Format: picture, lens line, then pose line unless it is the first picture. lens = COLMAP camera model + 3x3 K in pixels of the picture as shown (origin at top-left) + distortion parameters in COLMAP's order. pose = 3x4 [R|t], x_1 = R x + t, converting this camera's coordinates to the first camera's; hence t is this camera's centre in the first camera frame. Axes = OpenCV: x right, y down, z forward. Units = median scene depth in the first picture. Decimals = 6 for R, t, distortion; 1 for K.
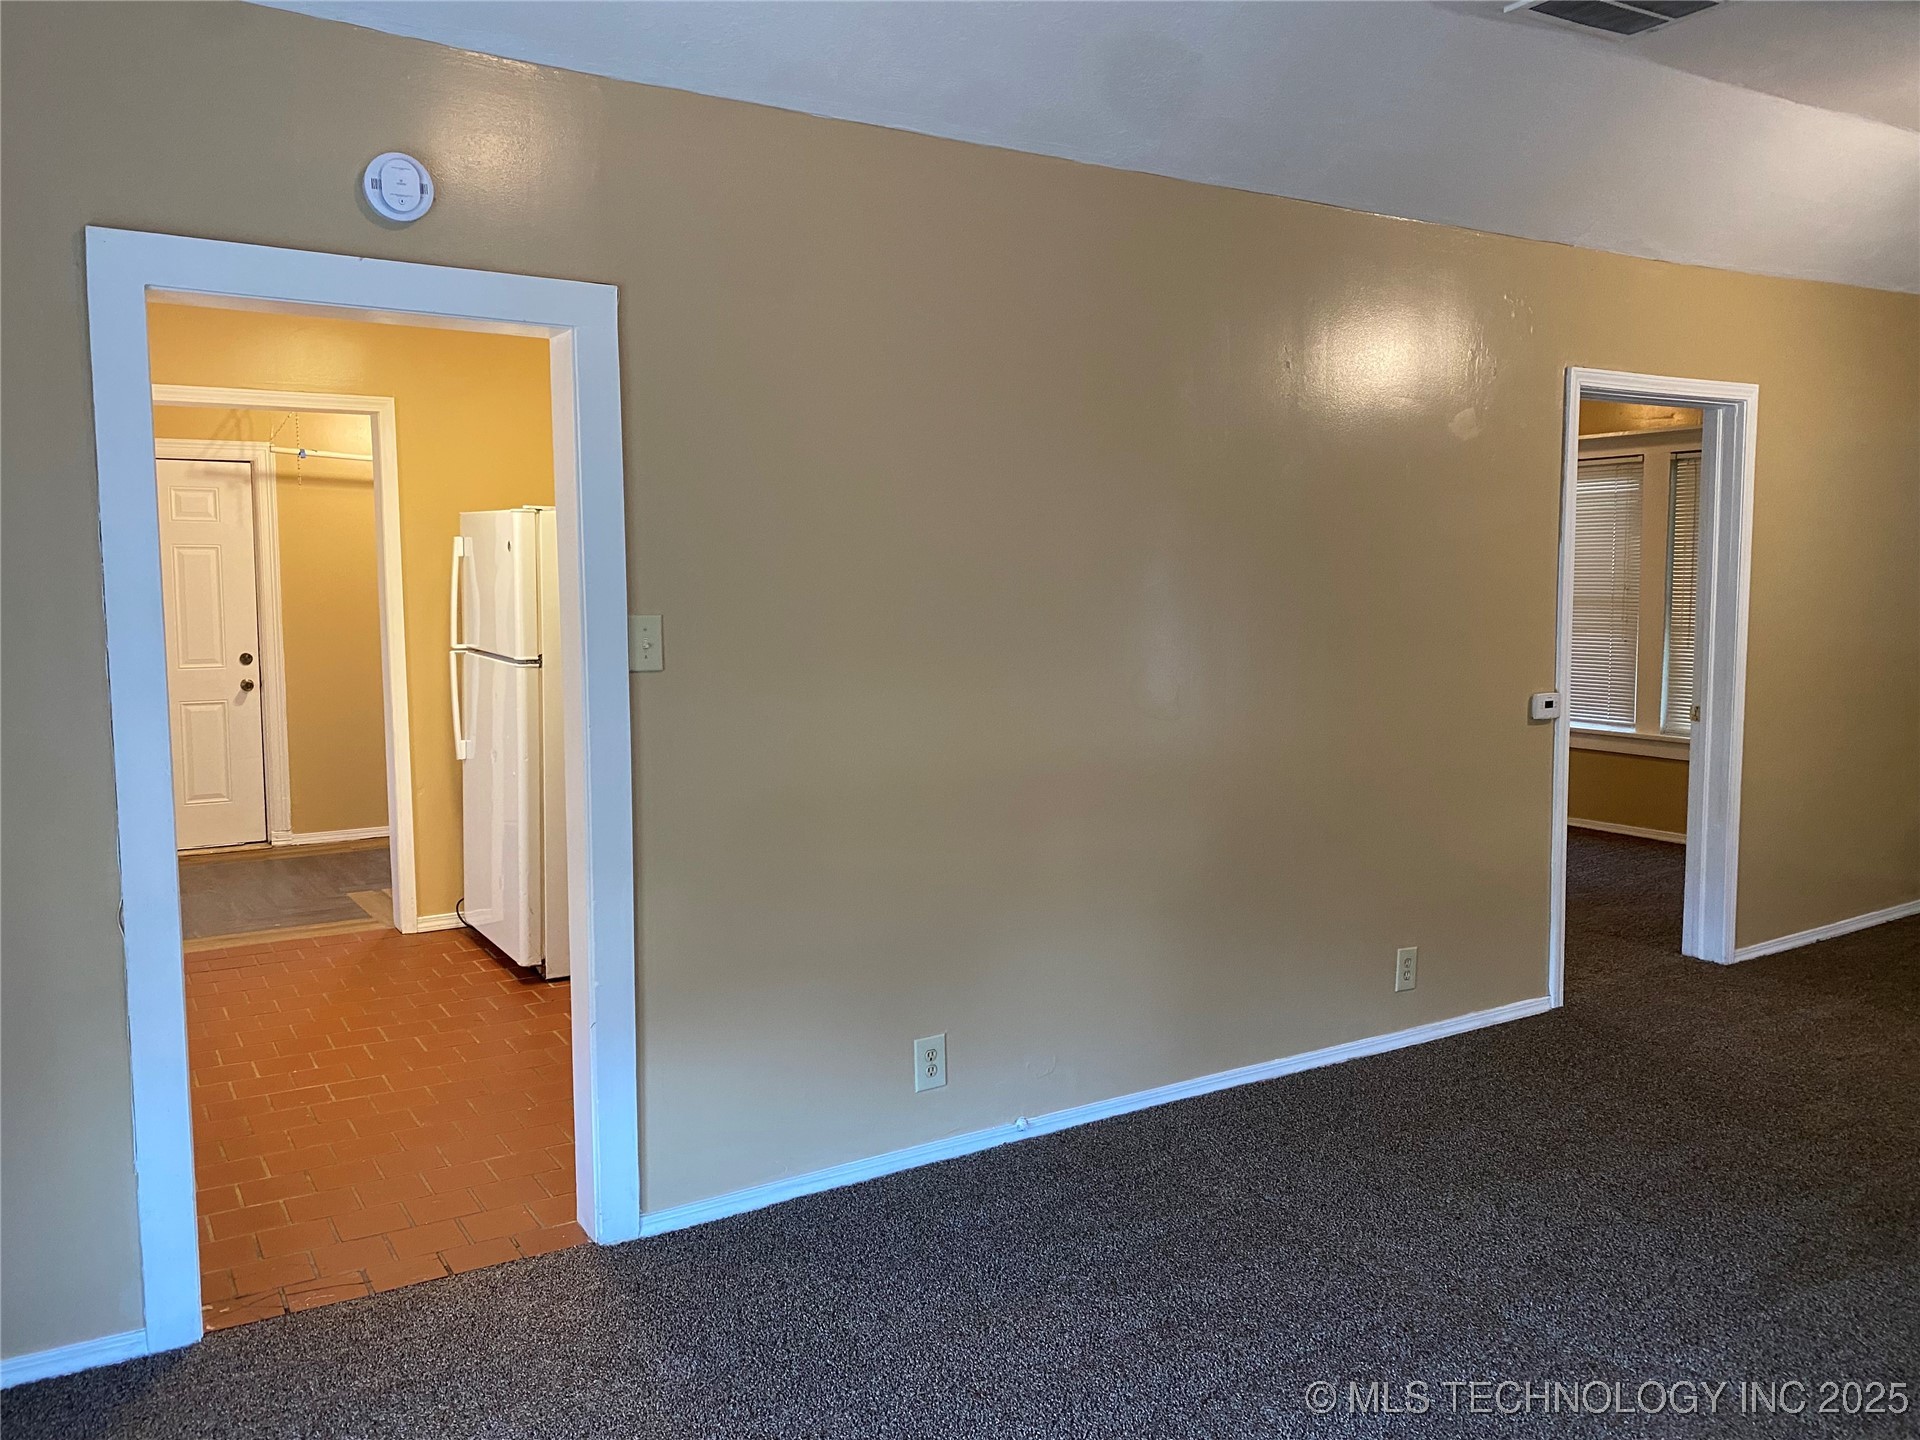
lens RADIAL K [[1446.3, 0, 917.8], [0, 1446.3, 718.7], [0, 0, 1]] dist [0.100057, -0.118298]
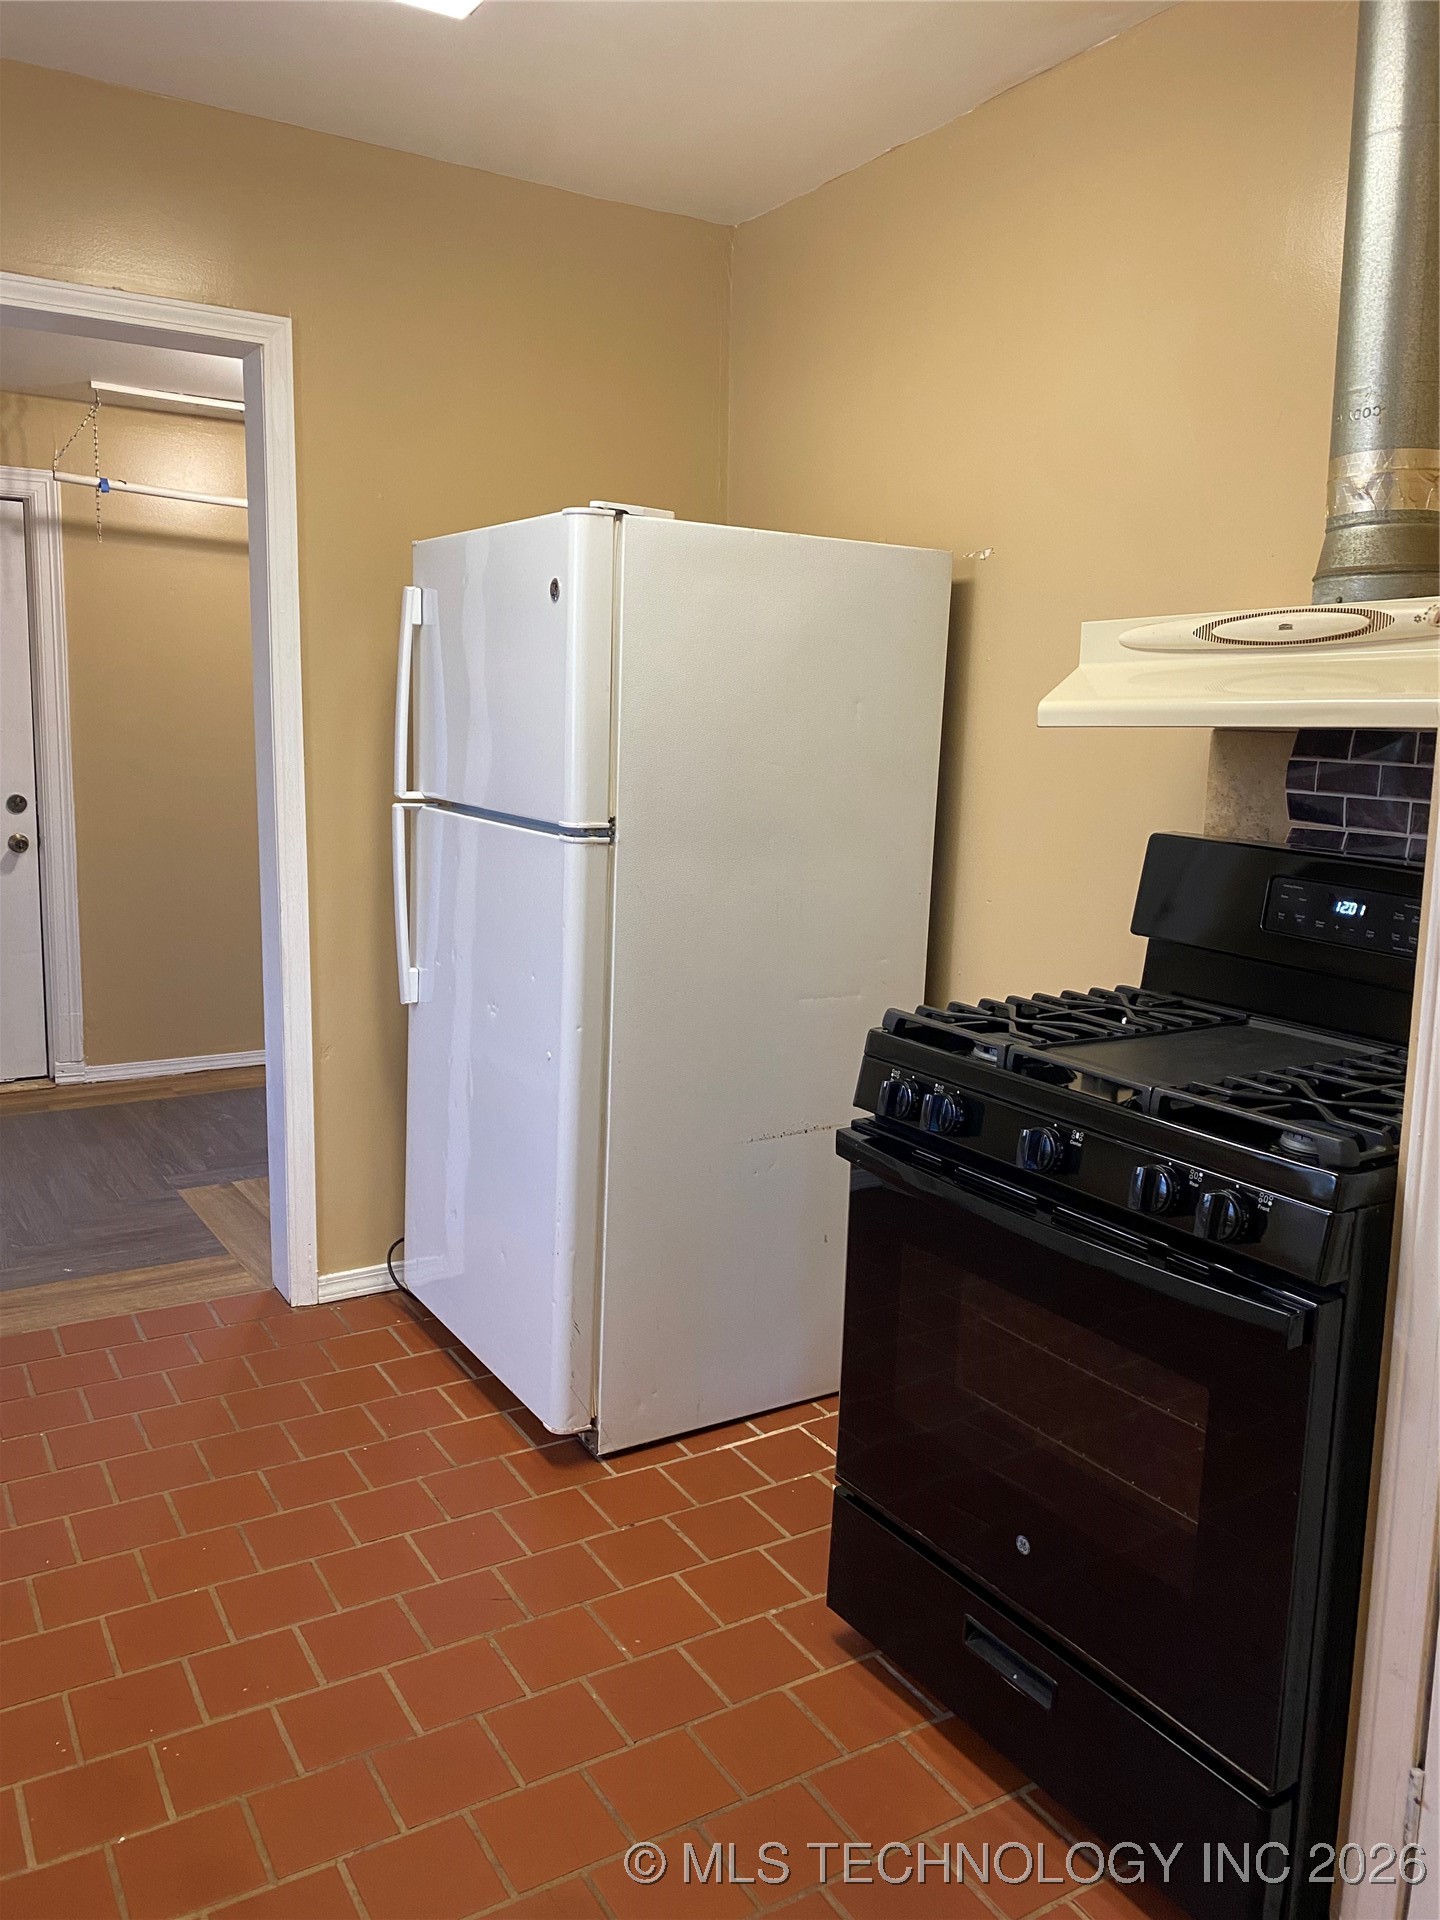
lens RADIAL K [[1446.3, 0, 724.6], [0, 1446.3, 947.3], [0, 0, 1]] dist [0.100057, -0.118298]
pose [[0.999590, 0.023642, 0.016161, -0.195741], [-0.024406, 0.998509, 0.048837, -0.021489], [-0.014982, -0.049211, 0.998676, 0.437750]]
